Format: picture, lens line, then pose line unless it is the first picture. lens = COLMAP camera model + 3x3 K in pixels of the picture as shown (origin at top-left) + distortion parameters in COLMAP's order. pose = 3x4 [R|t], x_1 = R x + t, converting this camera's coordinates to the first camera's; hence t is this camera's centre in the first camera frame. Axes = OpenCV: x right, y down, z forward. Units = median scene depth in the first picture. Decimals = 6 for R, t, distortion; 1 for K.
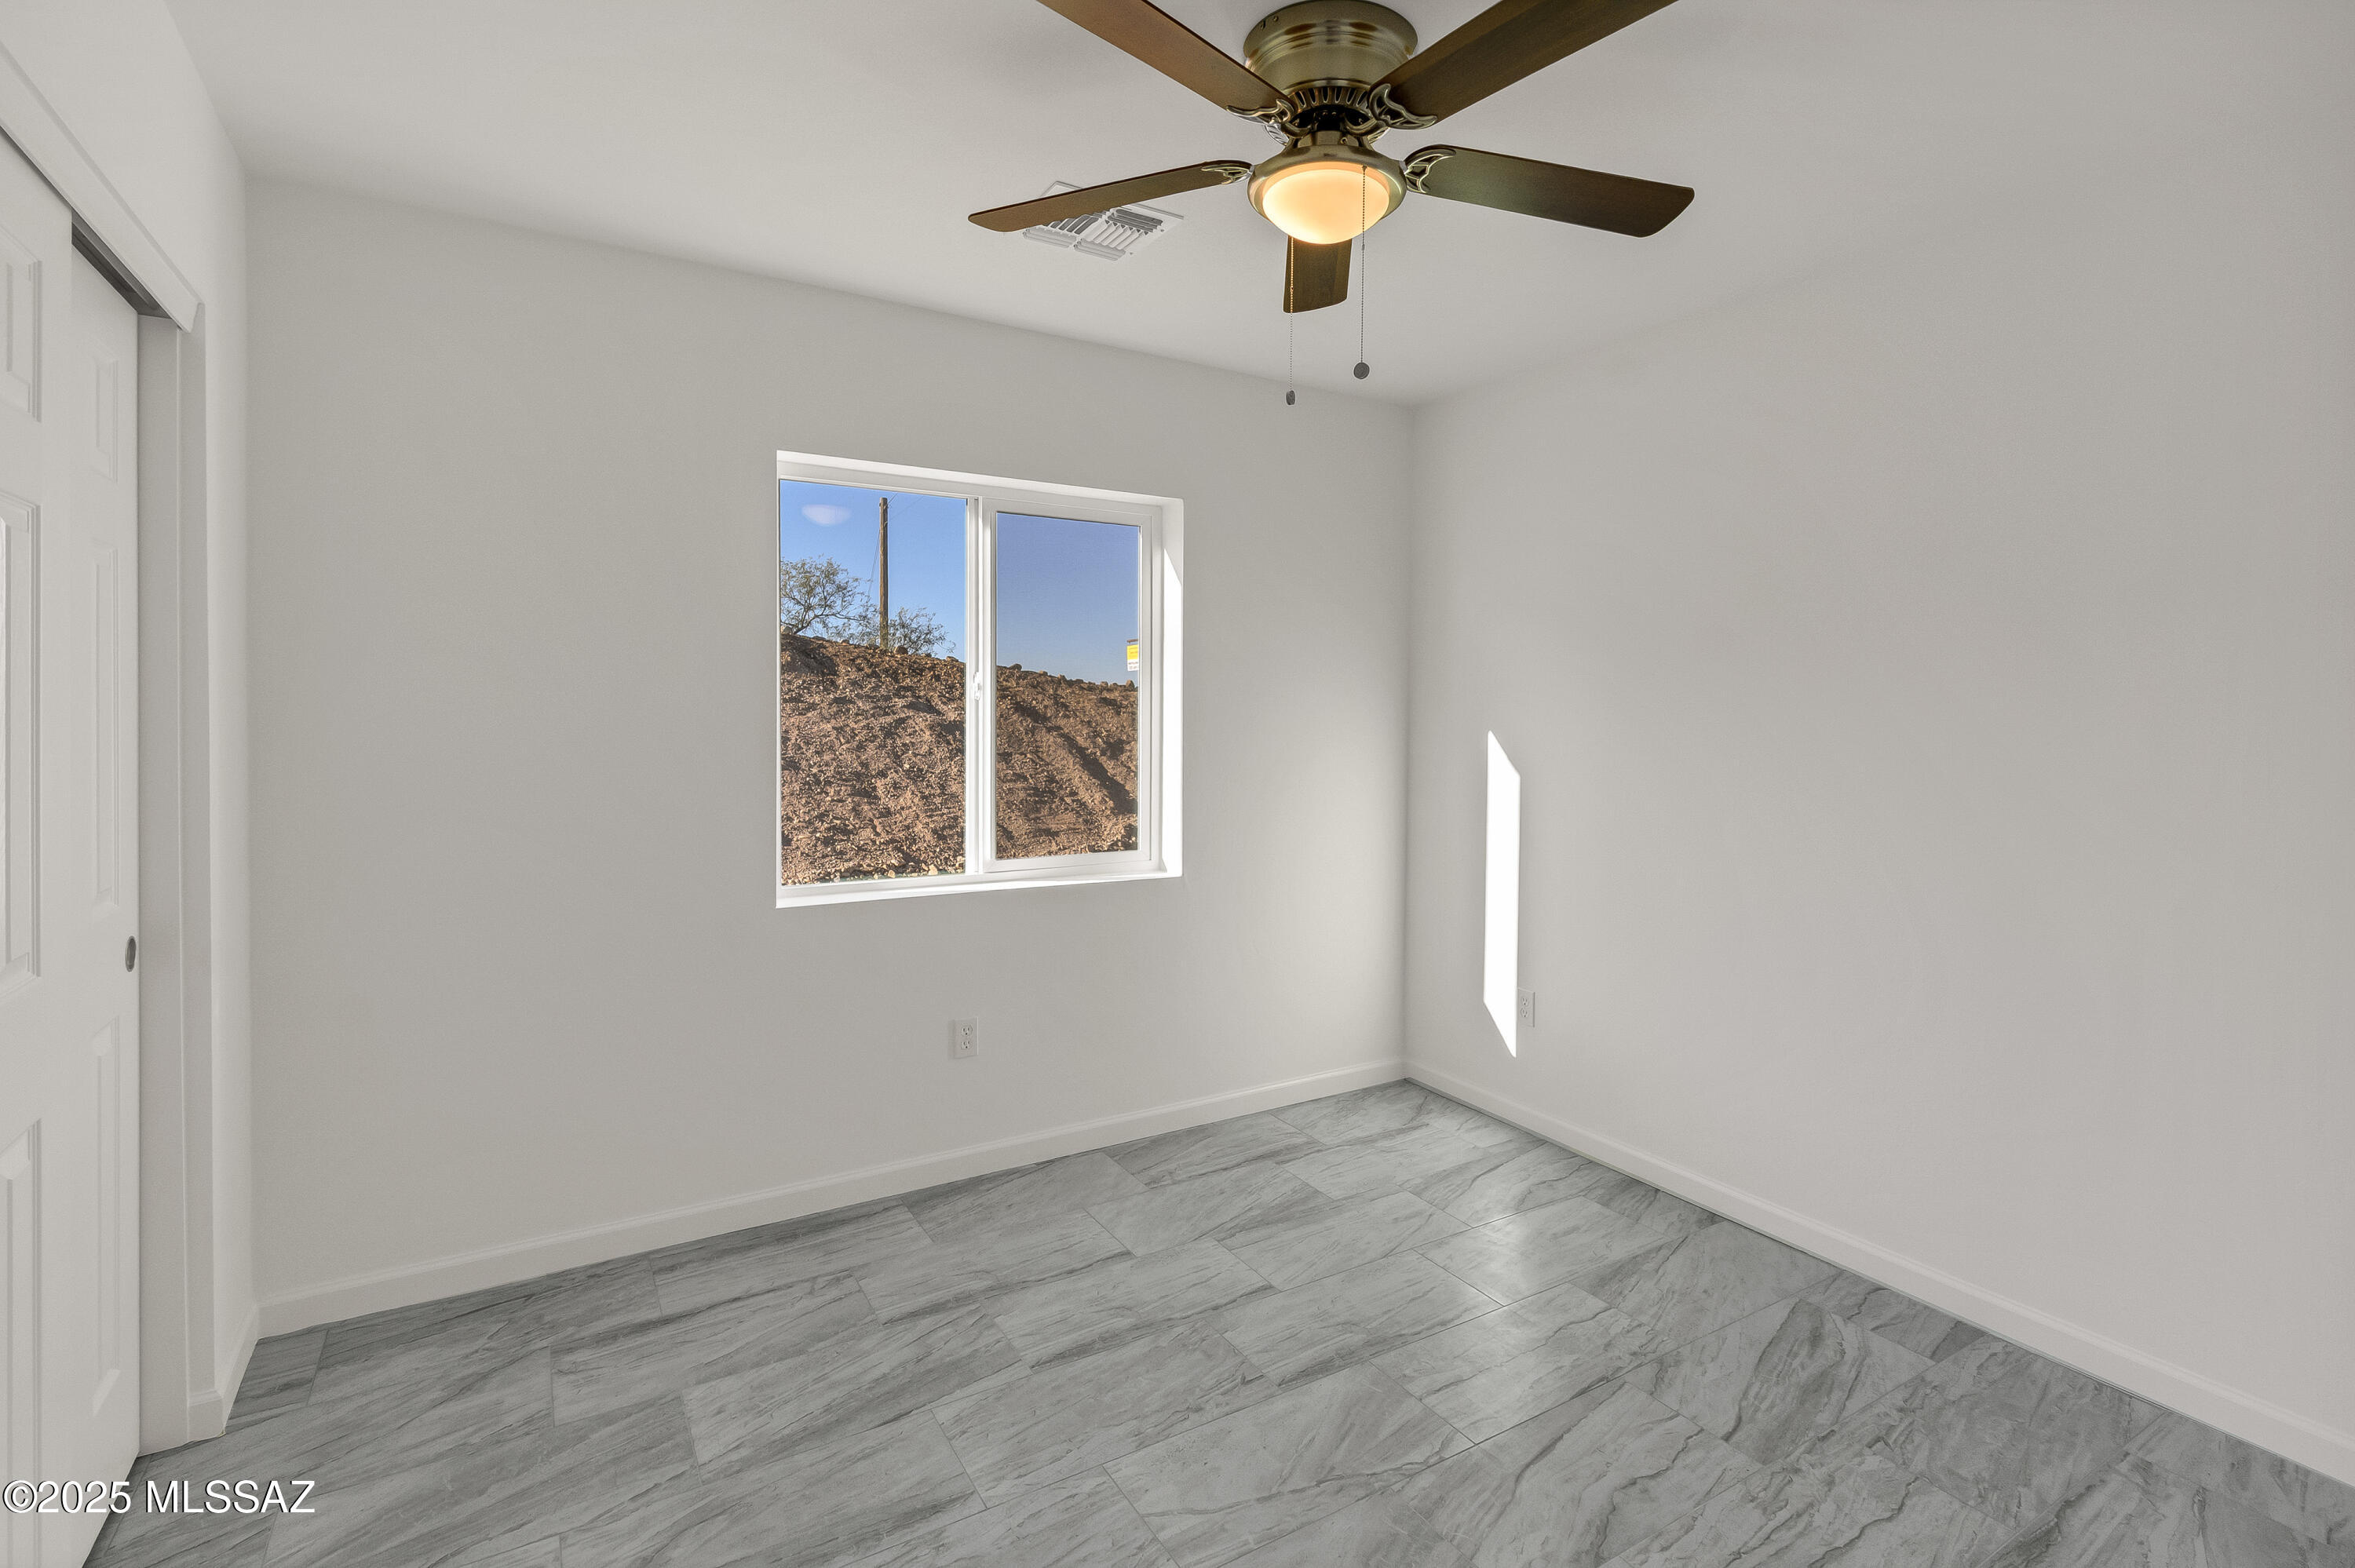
lens RADIAL K [[1086.5, 0, 1169.4], [0, 1086.5, 738.2], [0, 0, 1]] dist [-0.002590, -0.000595]
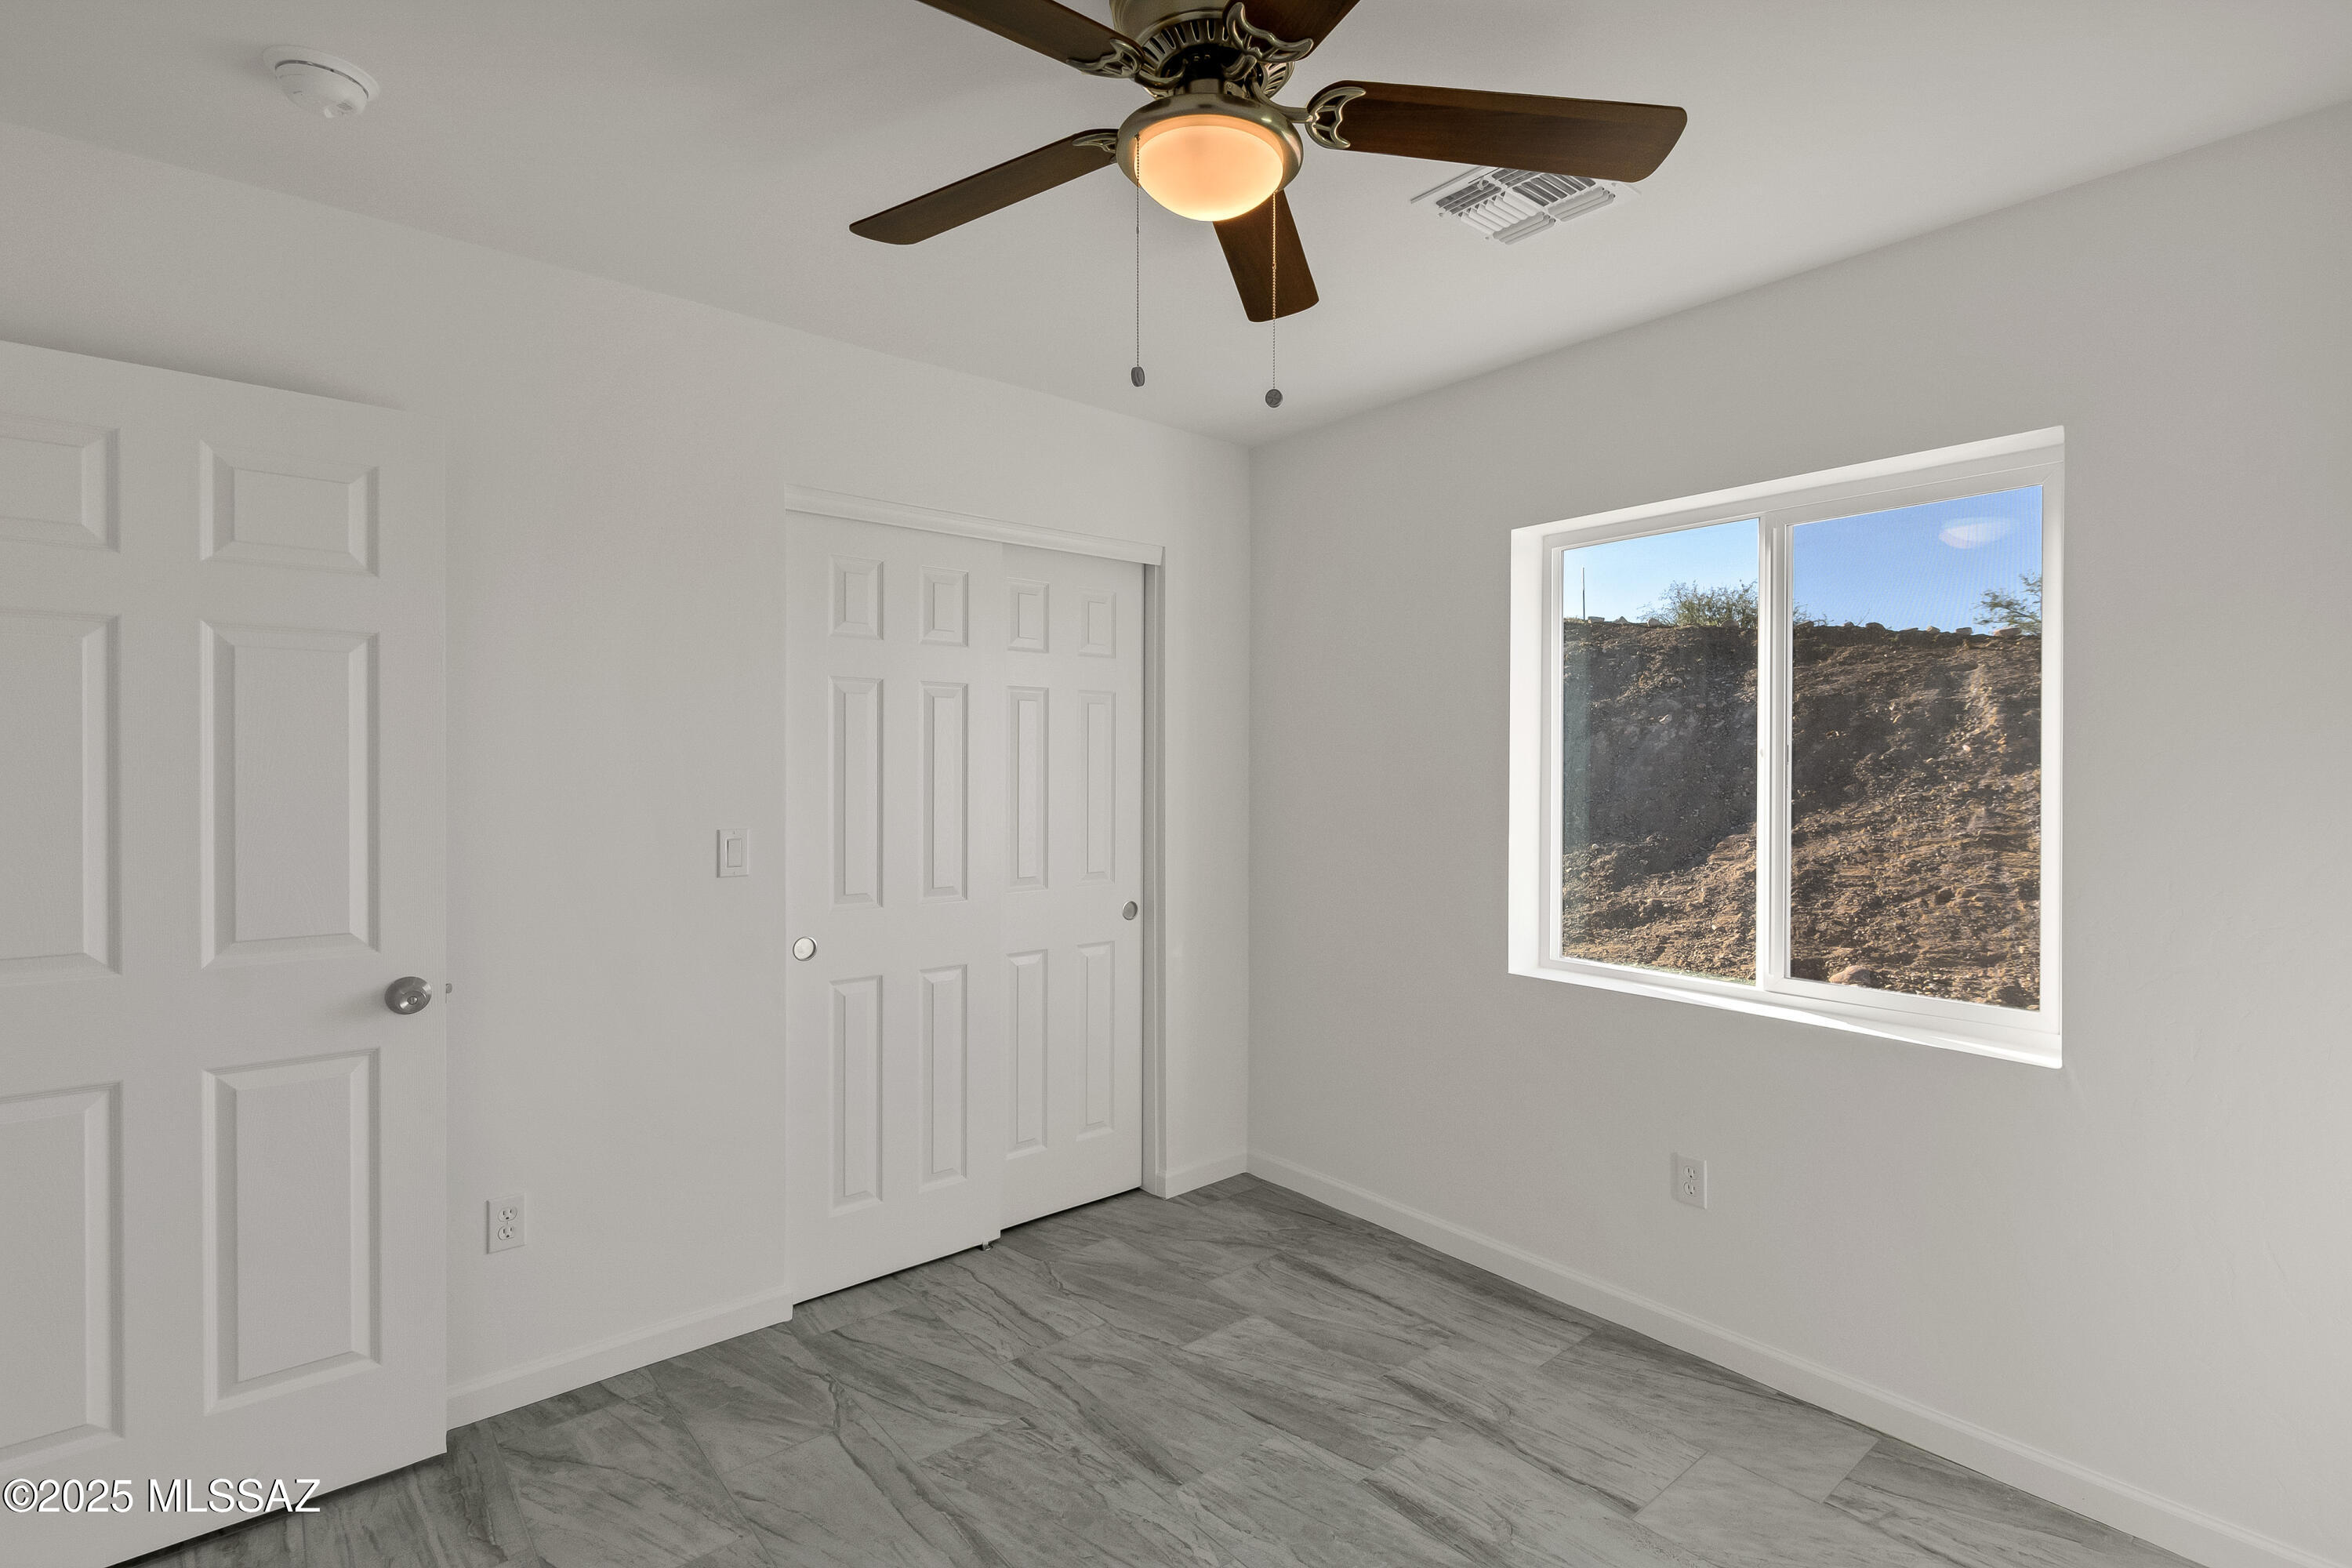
lens RADIAL K [[1074.3, 0, 1215.8], [0, 1074.3, 793.9], [0, 0, 1]] dist [0.008933, -0.006785]
pose [[0.188446, 0.012708, -0.982001, 0.700903], [-0.027830, 0.999584, 0.007595, -0.017564], [0.981689, 0.025898, 0.188721, 0.628382]]
